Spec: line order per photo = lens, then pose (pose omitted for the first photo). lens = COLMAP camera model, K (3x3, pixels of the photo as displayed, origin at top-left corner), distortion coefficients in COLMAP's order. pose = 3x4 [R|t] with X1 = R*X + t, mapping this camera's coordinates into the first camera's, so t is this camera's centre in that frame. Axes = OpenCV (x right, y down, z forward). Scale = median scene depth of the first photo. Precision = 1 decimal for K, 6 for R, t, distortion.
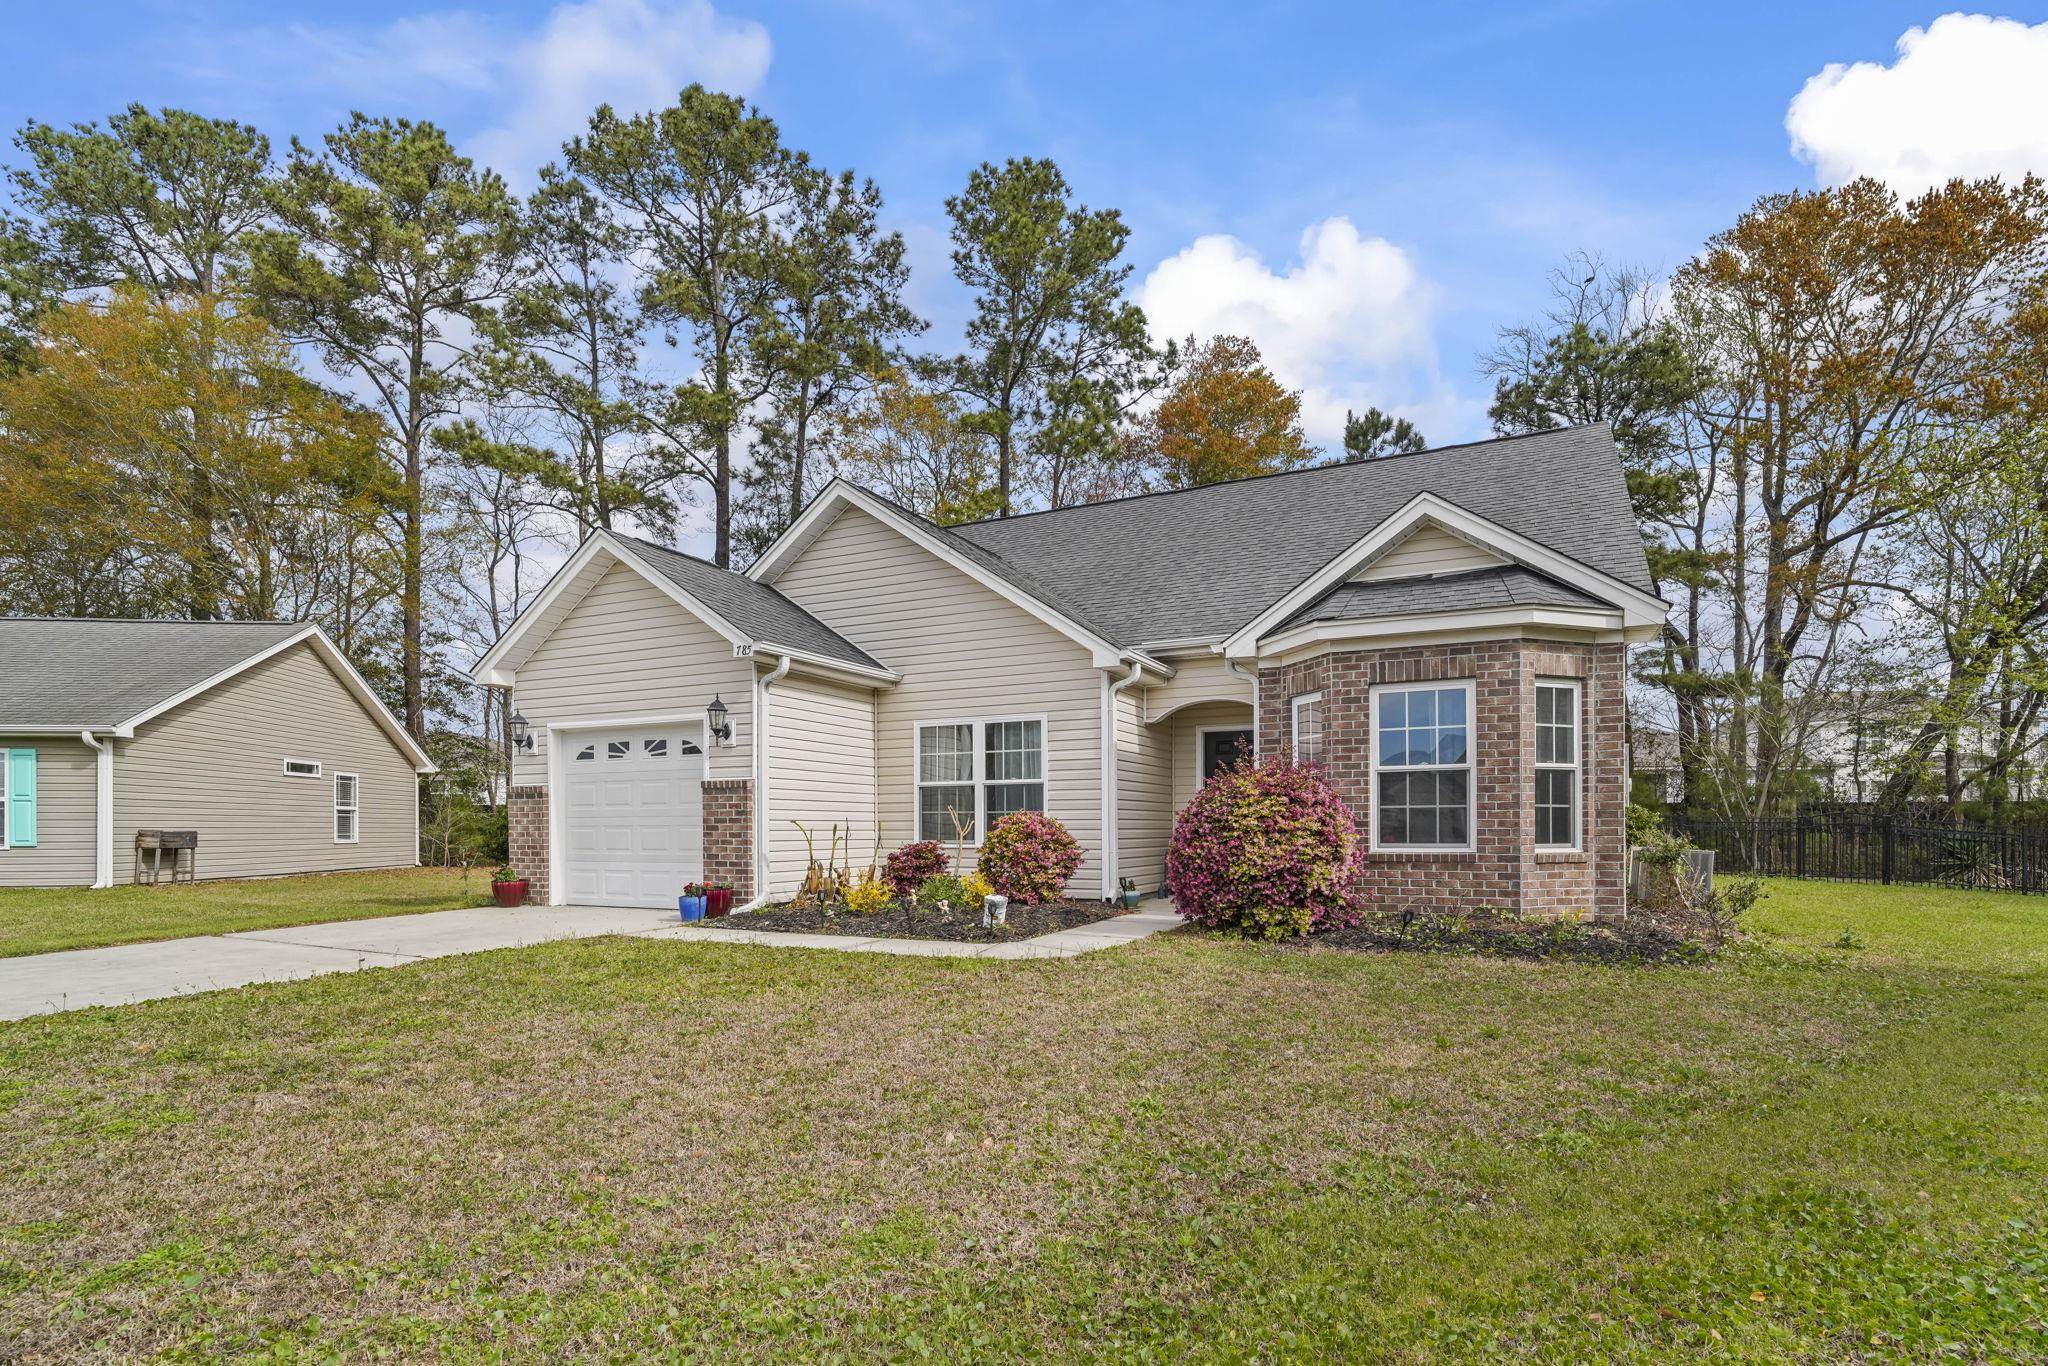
lens RADIAL K [[1004.5, 0, 1017.4], [0, 1004.5, 835.2], [0, 0, 1]] dist [-0.000979, -0.001209]
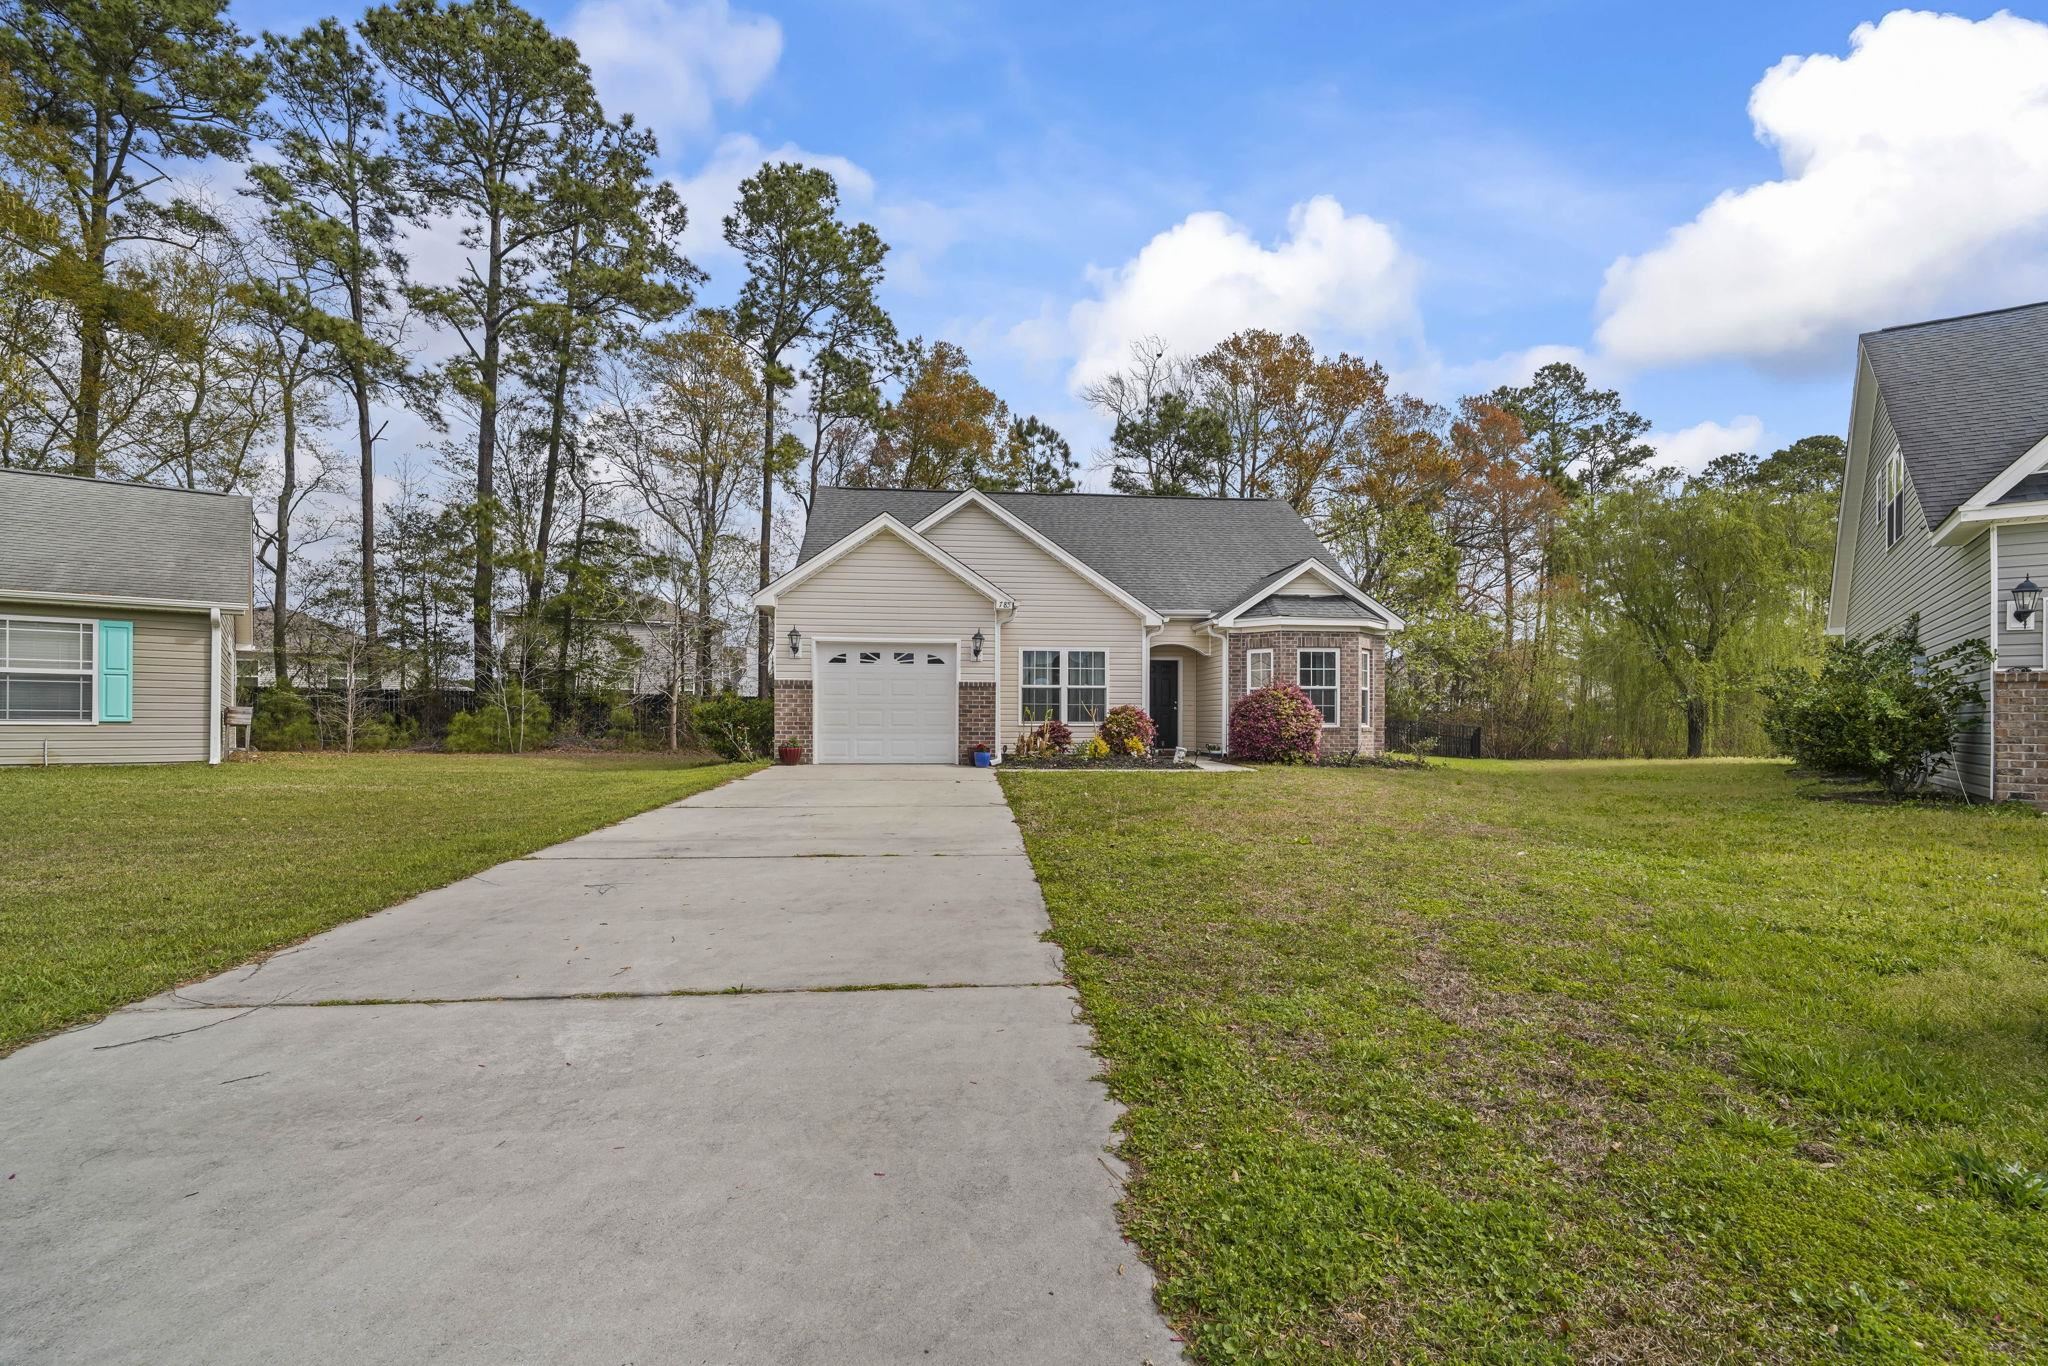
lens RADIAL K [[982.0, 0, 1024.3], [0, 982.0, 742.2], [0, 0, 1]] dist [-0.004710, -0.000694]
pose [[0.848039, -0.001530, 0.529932, -0.991285], [-0.003022, 0.999966, 0.007723, 0.028029], [-0.529925, -0.008151, 0.848005, -0.357460]]
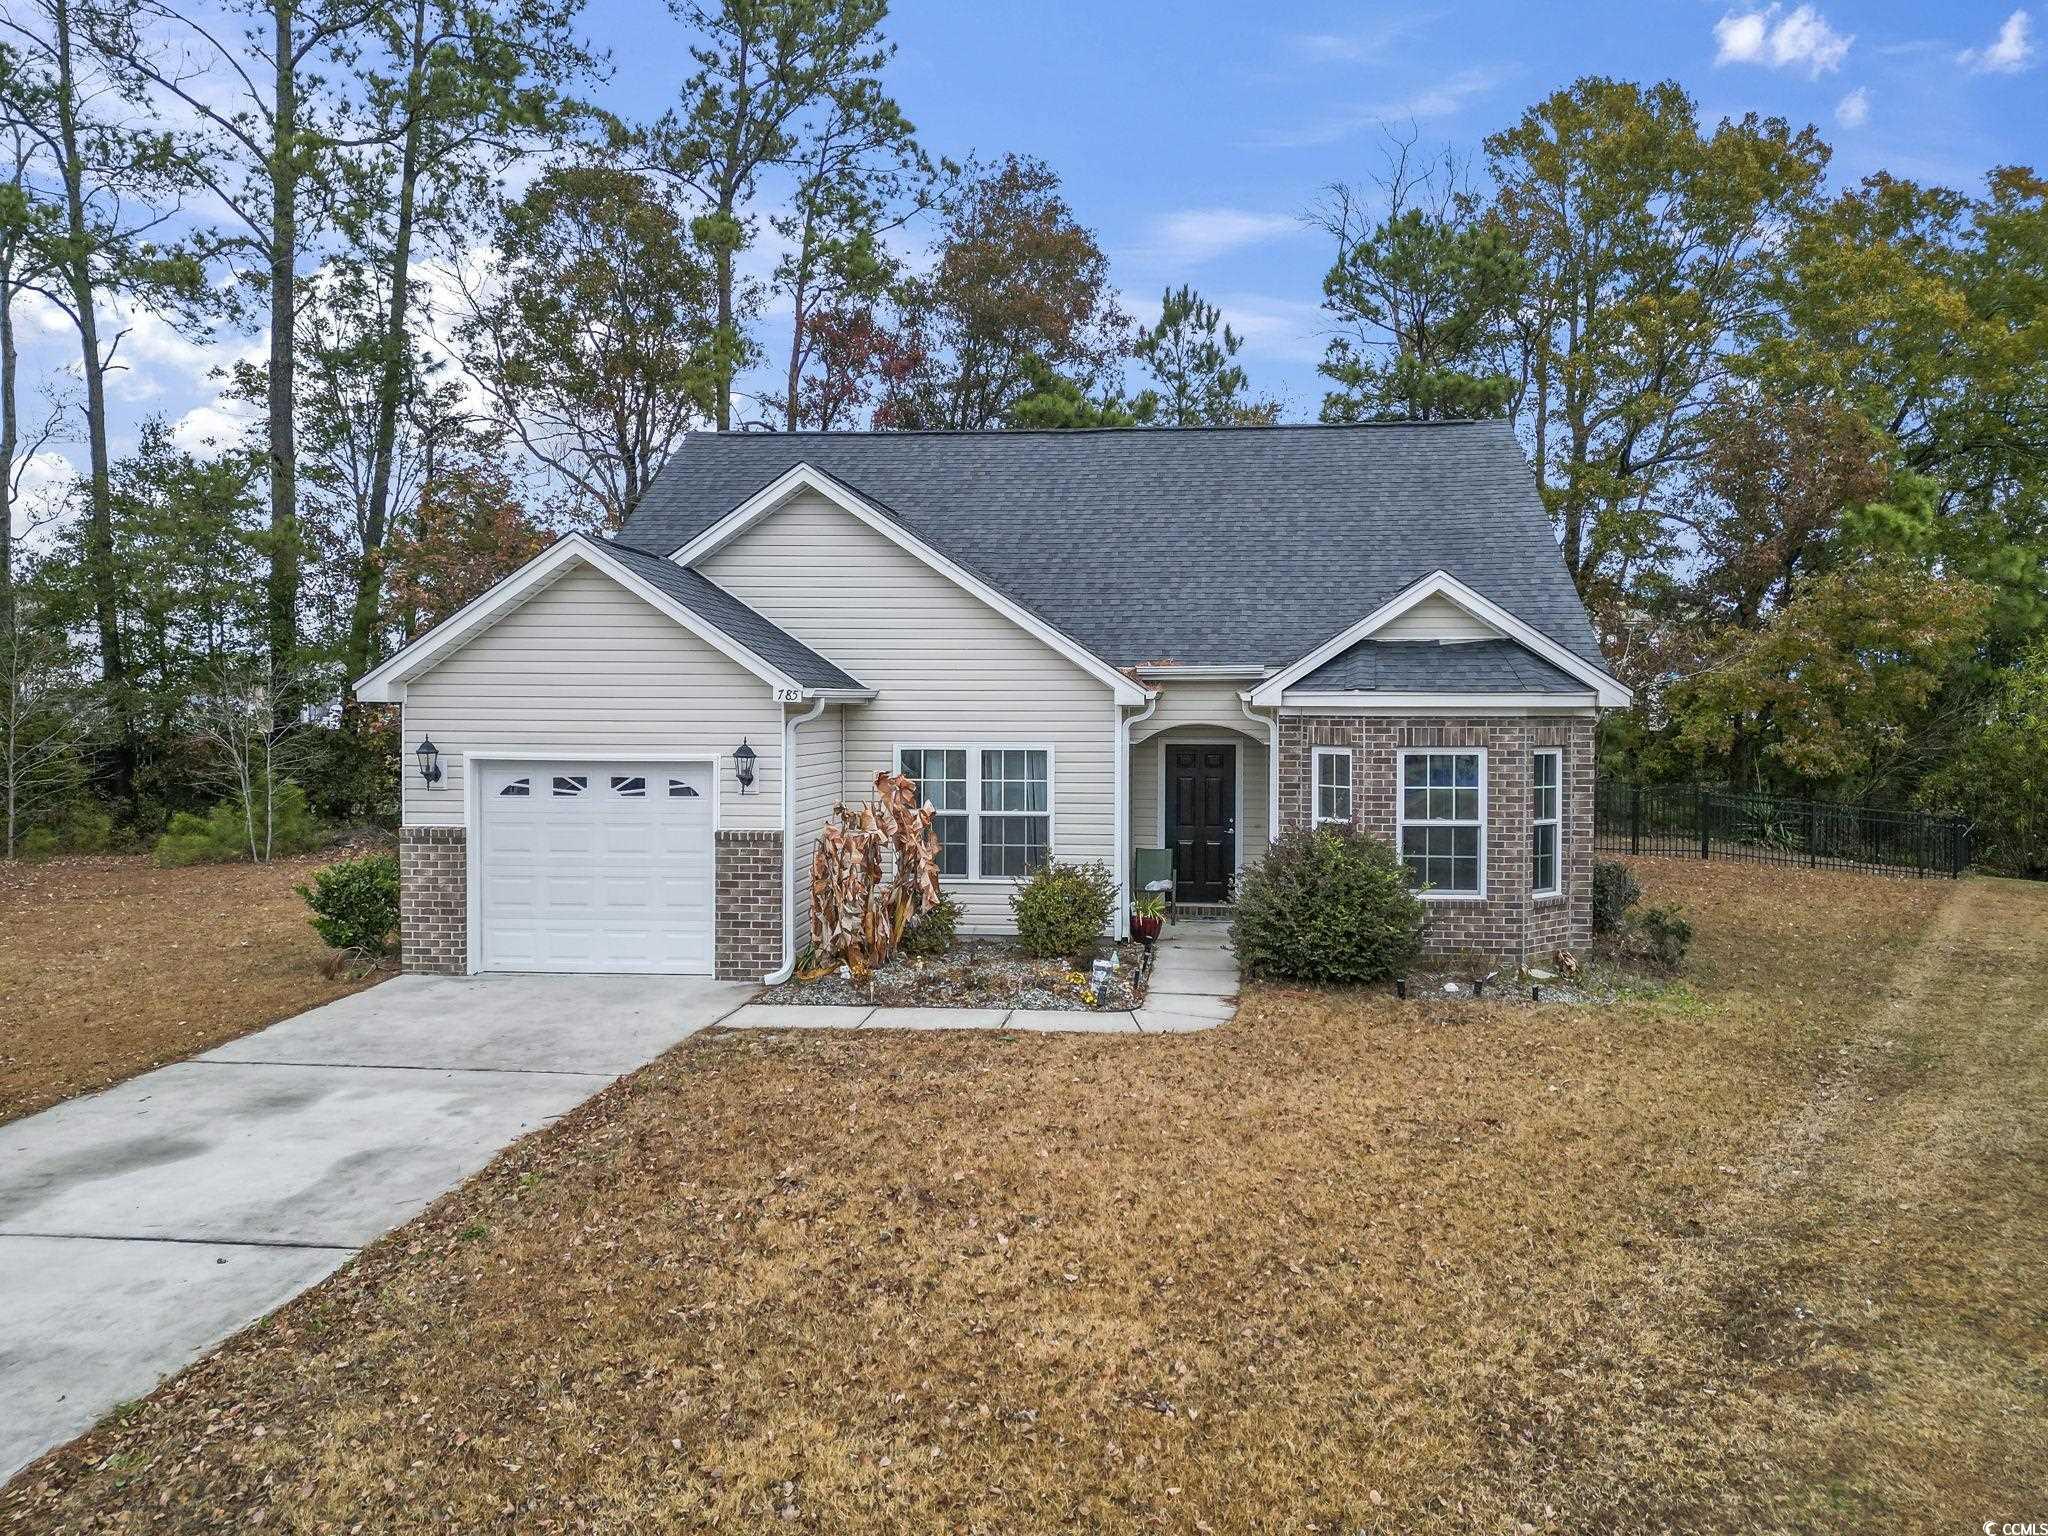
lens RADIAL K [[1486.6, 0, 1058.2], [0, 1486.6, 743.8], [0, 0, 1]] dist [0.135614, -0.259872]
pose [[0.935481, -0.003627, 0.353360, -0.468295], [-0.003665, 0.999794, 0.019963, -0.149853], [-0.353359, -0.019970, 0.935275, -0.327236]]
